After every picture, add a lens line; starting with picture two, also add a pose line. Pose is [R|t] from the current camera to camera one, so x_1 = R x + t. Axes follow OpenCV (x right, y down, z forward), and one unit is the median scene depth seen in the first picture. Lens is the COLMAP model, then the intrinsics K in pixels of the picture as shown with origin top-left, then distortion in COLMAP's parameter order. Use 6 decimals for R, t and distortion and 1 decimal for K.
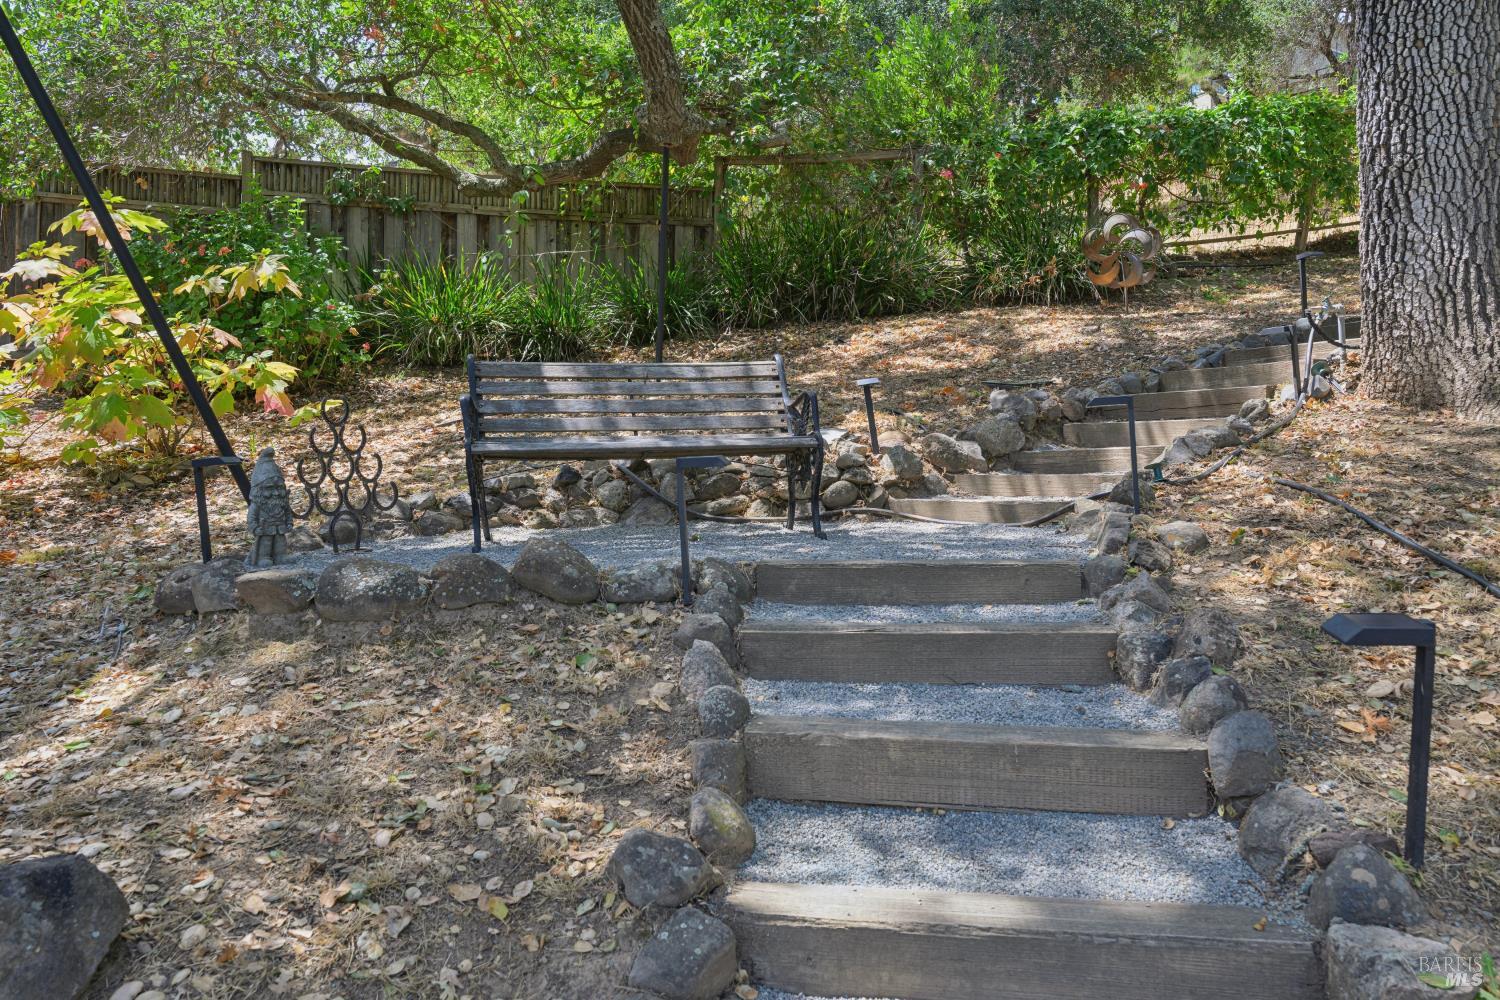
lens RADIAL K [[1019.3, 0, 749.8], [0, 1019.3, 499.9], [0, 0, 1]] dist [-0.001697, 0.002062]
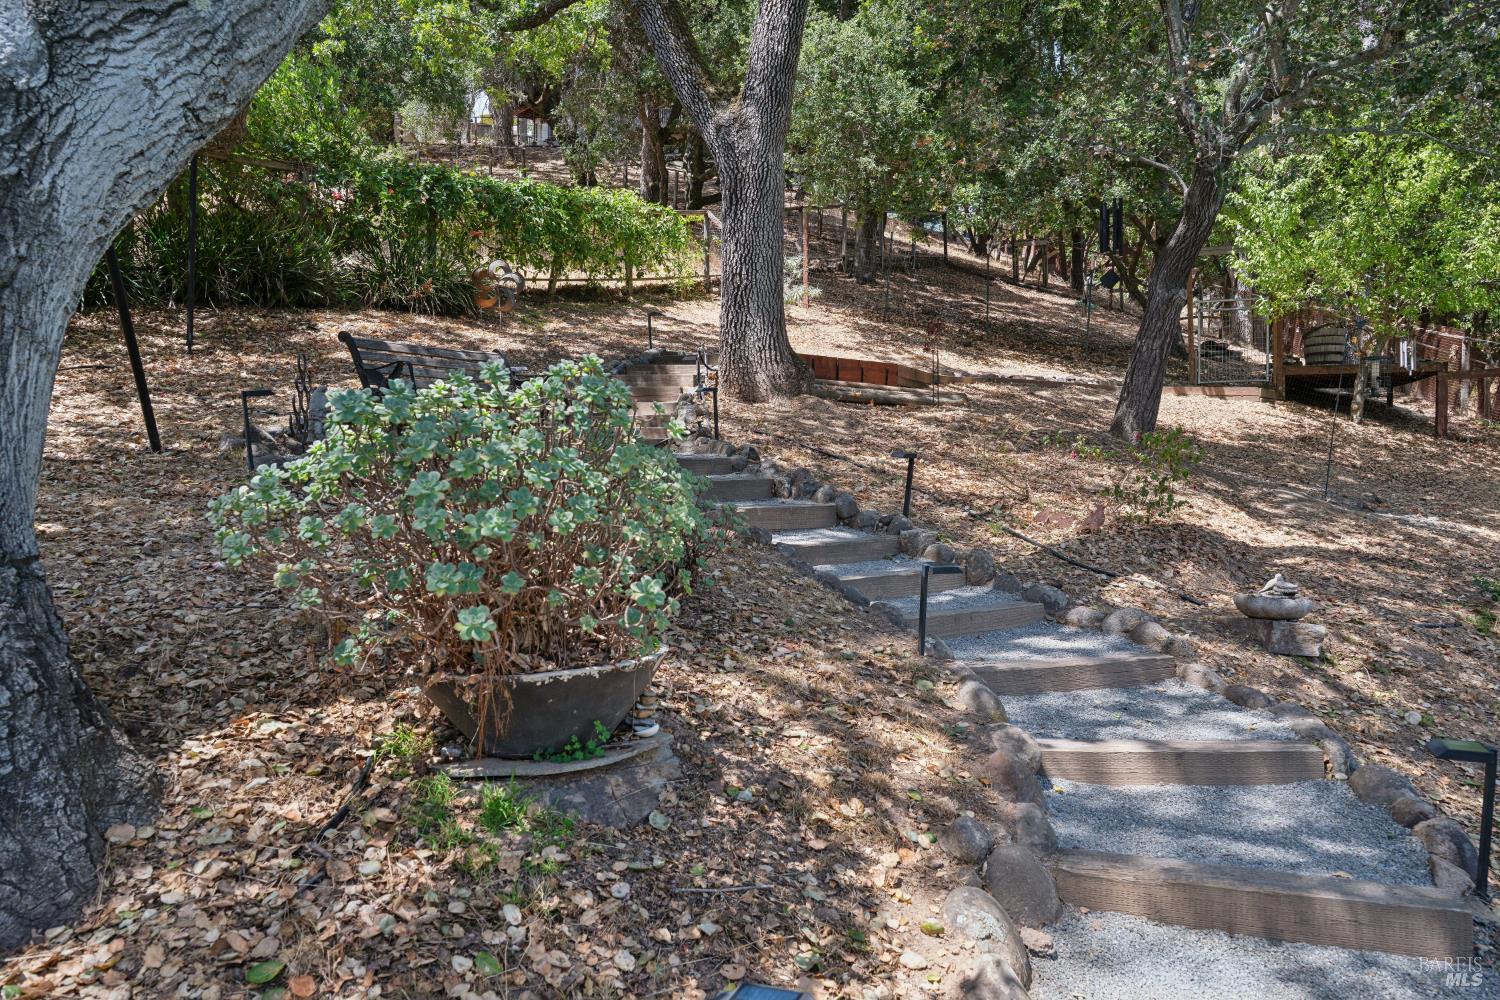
lens RADIAL K [[1019.3, 0, 749.3], [0, 1019.3, 498.7], [0, 0, 1]] dist [-0.001697, 0.002062]
pose [[0.656654, -0.008318, 0.754146, -0.386073], [0.007961, 0.999960, 0.004097, 0.040715], [-0.754150, 0.003313, 0.656694, -0.152646]]
